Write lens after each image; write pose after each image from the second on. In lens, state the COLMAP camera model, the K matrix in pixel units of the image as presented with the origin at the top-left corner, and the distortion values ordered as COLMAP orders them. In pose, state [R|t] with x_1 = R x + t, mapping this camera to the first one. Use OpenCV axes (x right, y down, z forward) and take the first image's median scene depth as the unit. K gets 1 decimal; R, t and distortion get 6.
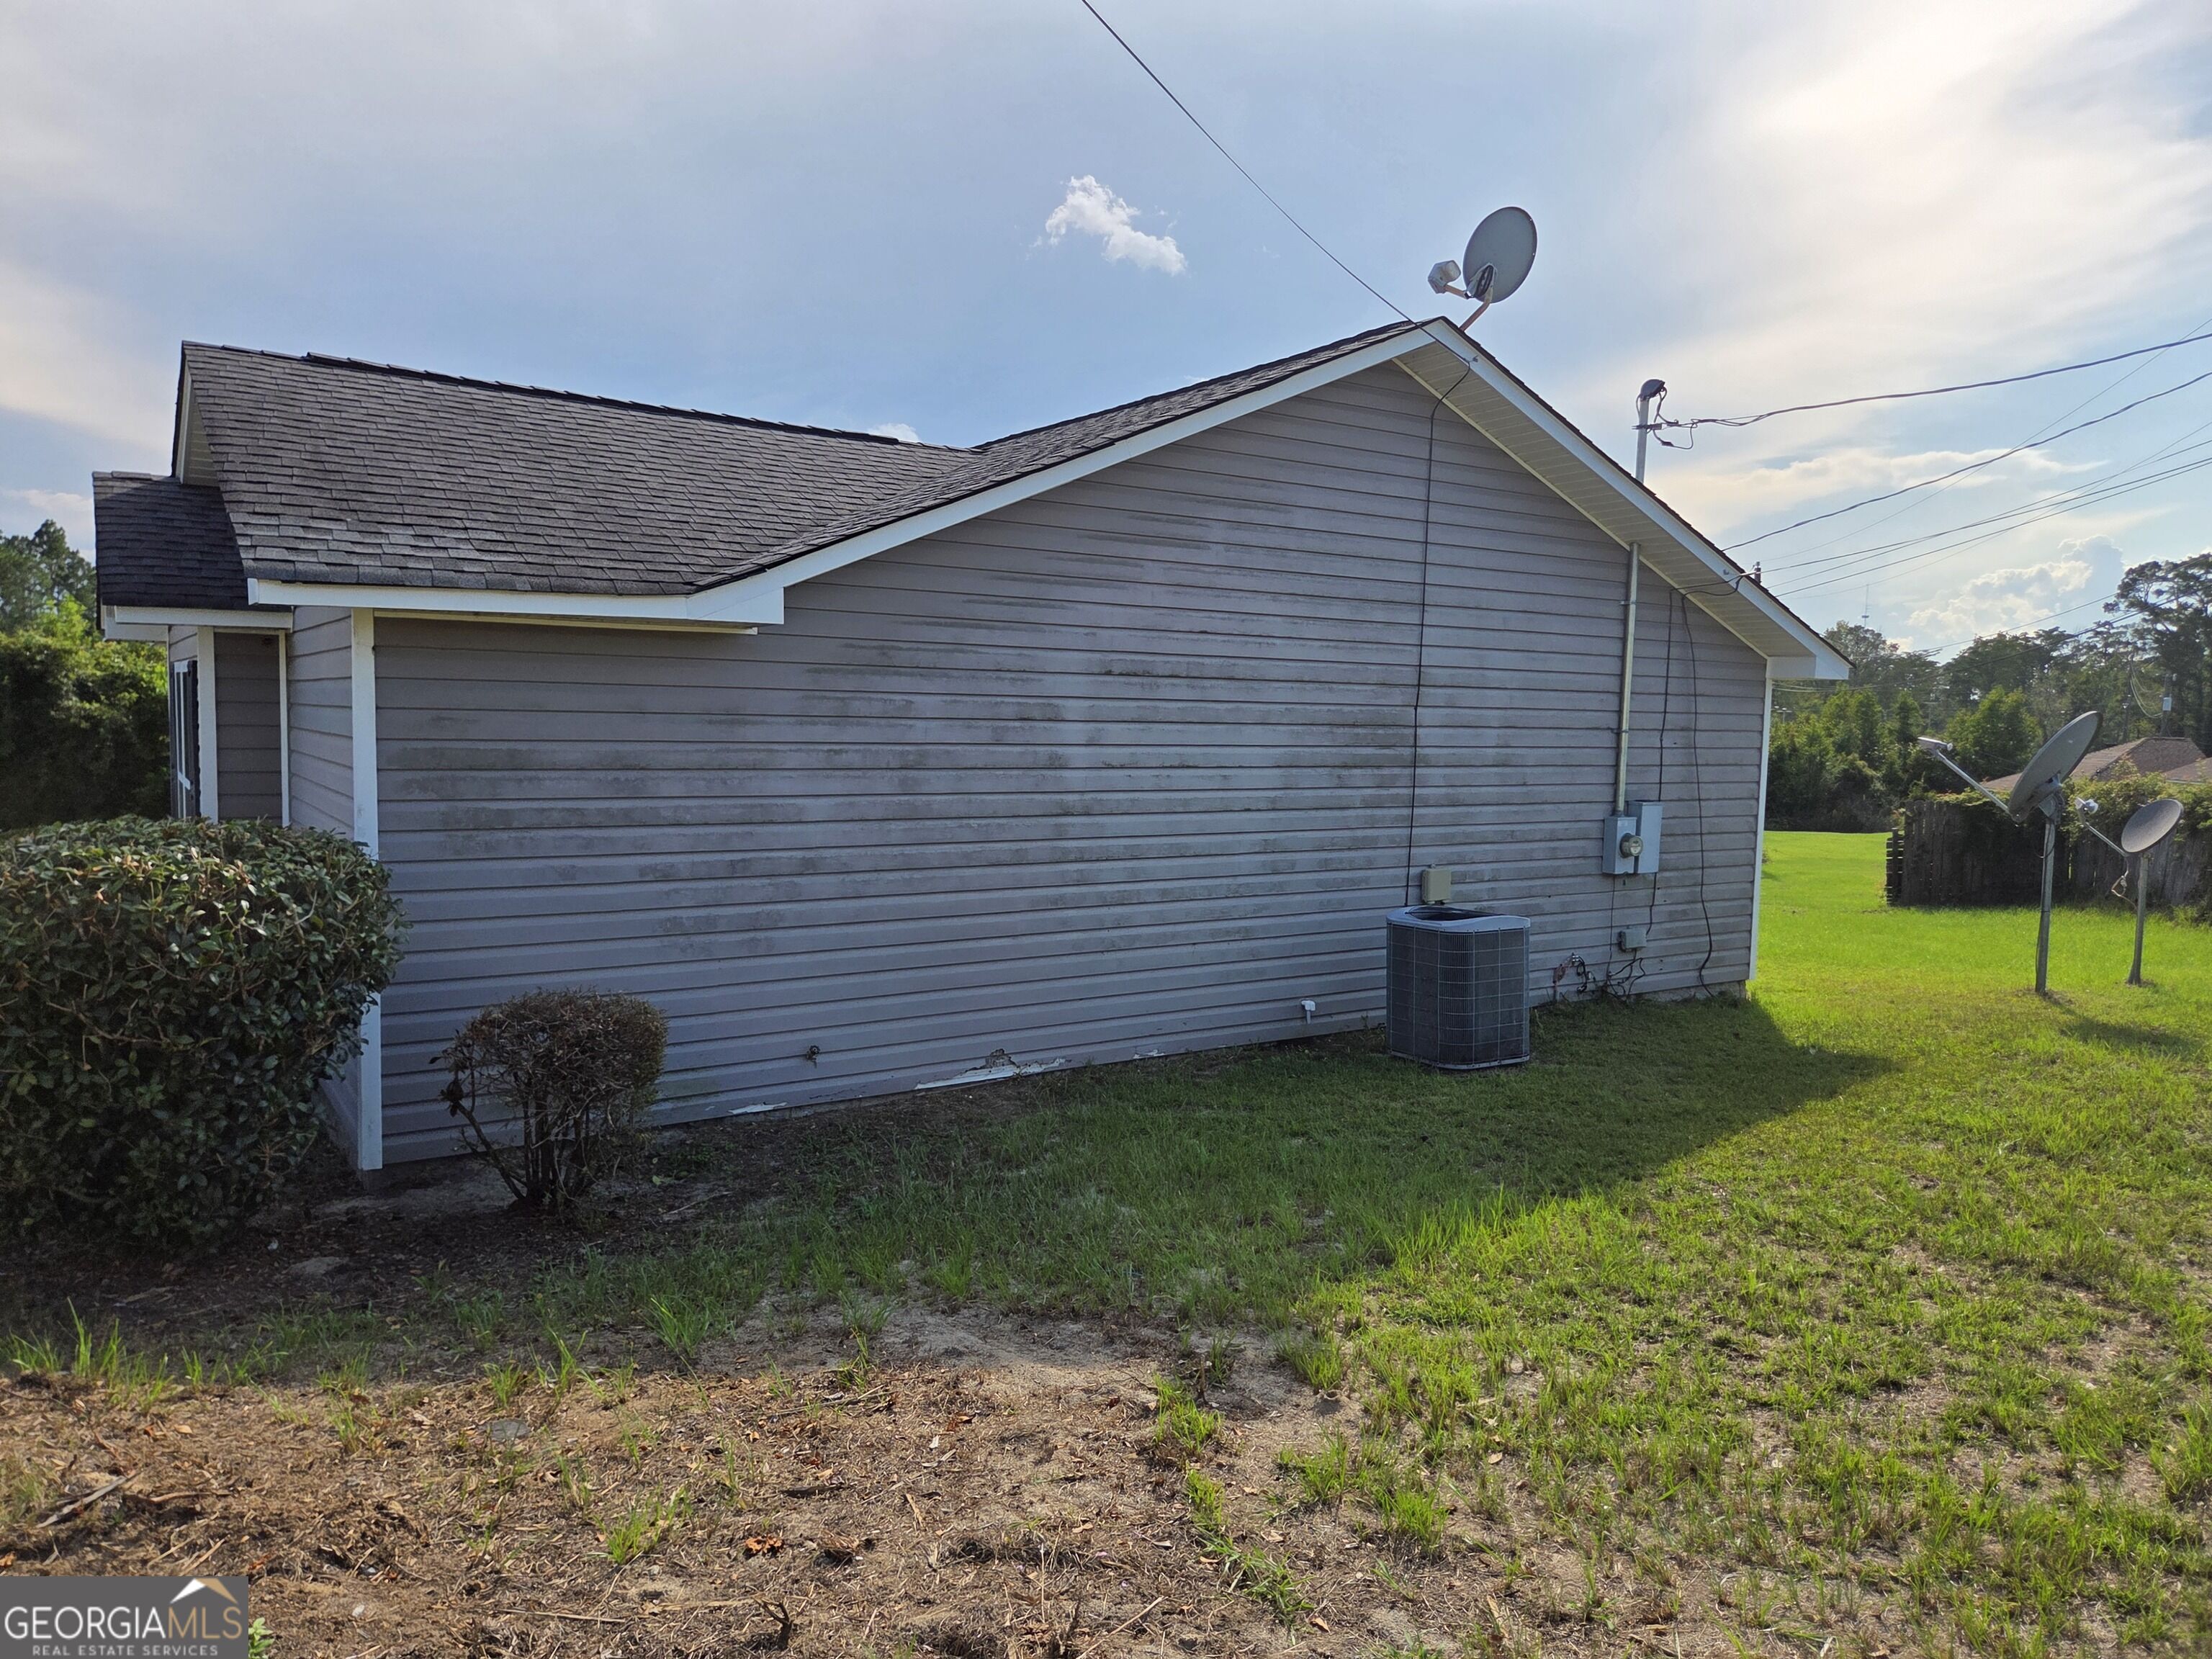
lens RADIAL K [[1493.9, 0, 1094.6], [0, 1493.9, 832.4], [0, 0, 1]] dist [0.026098, -0.017456]
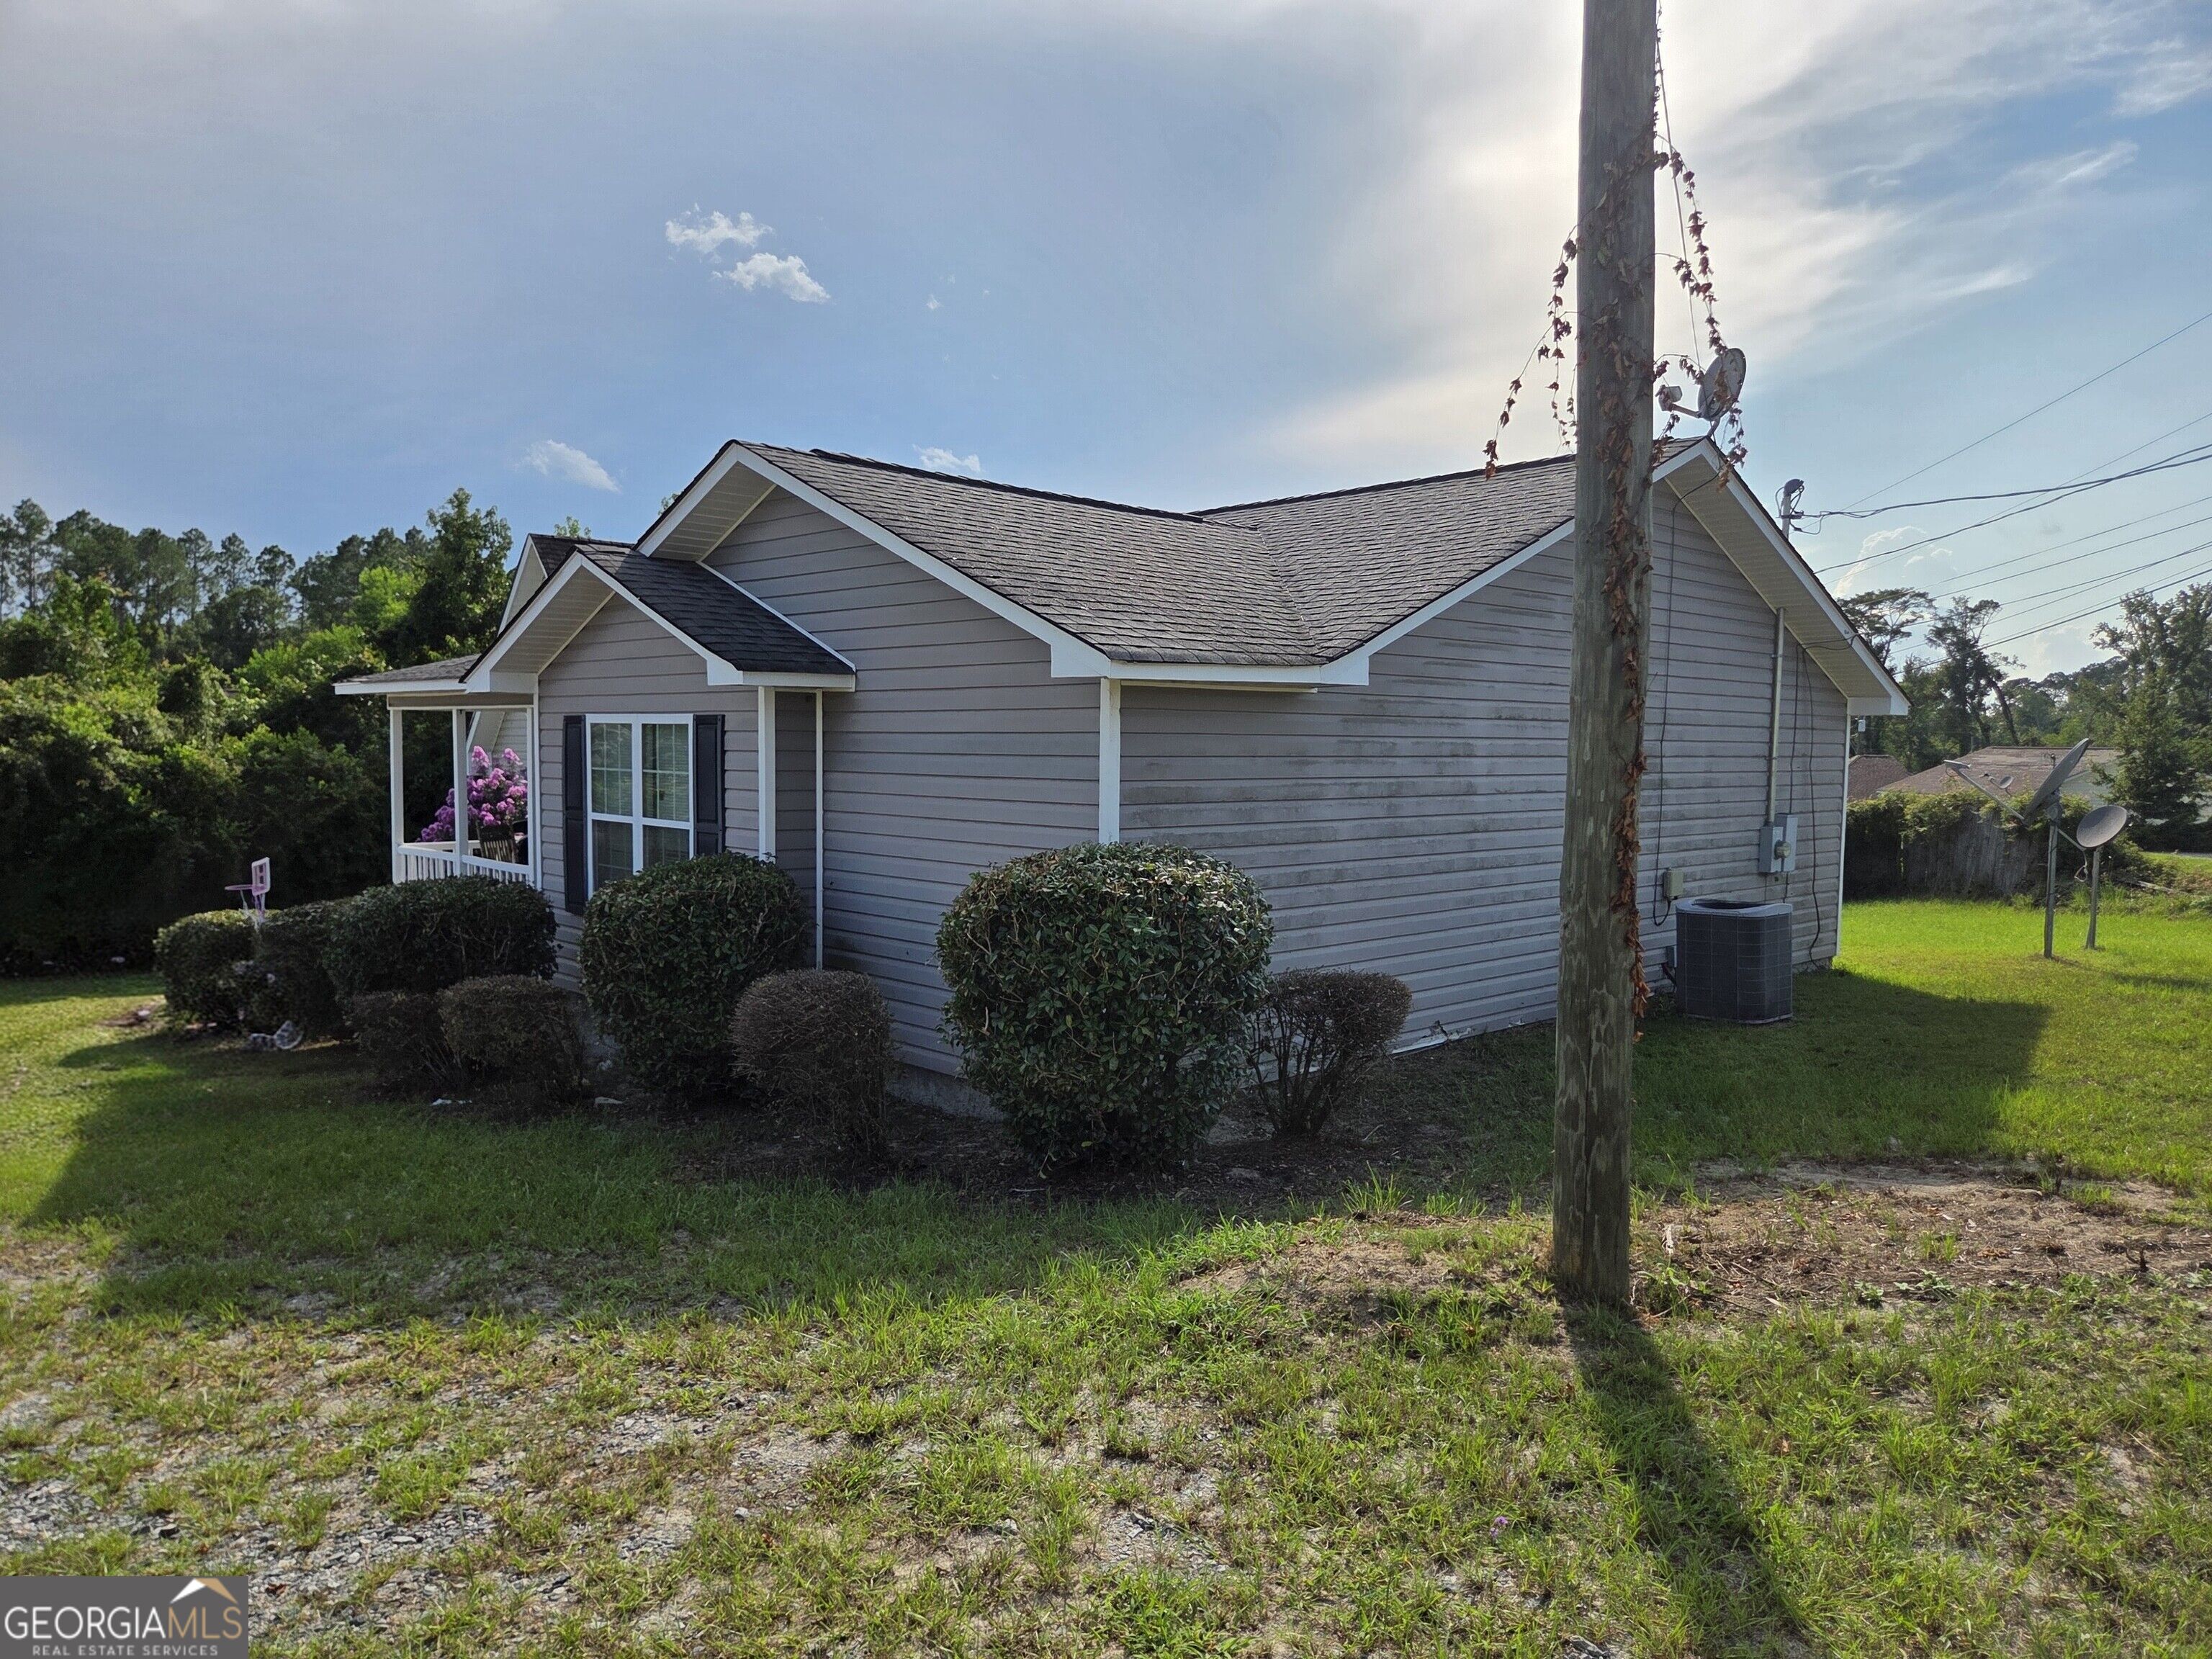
lens RADIAL K [[1493.9, 0, 1112.2], [0, 1493.9, 837.0], [0, 0, 1]] dist [0.026098, -0.017456]
pose [[0.984781, -0.021889, 0.172417, -0.308609], [0.024633, 0.999601, -0.013790, 0.001419], [-0.172046, 0.017828, 0.984928, -0.103332]]
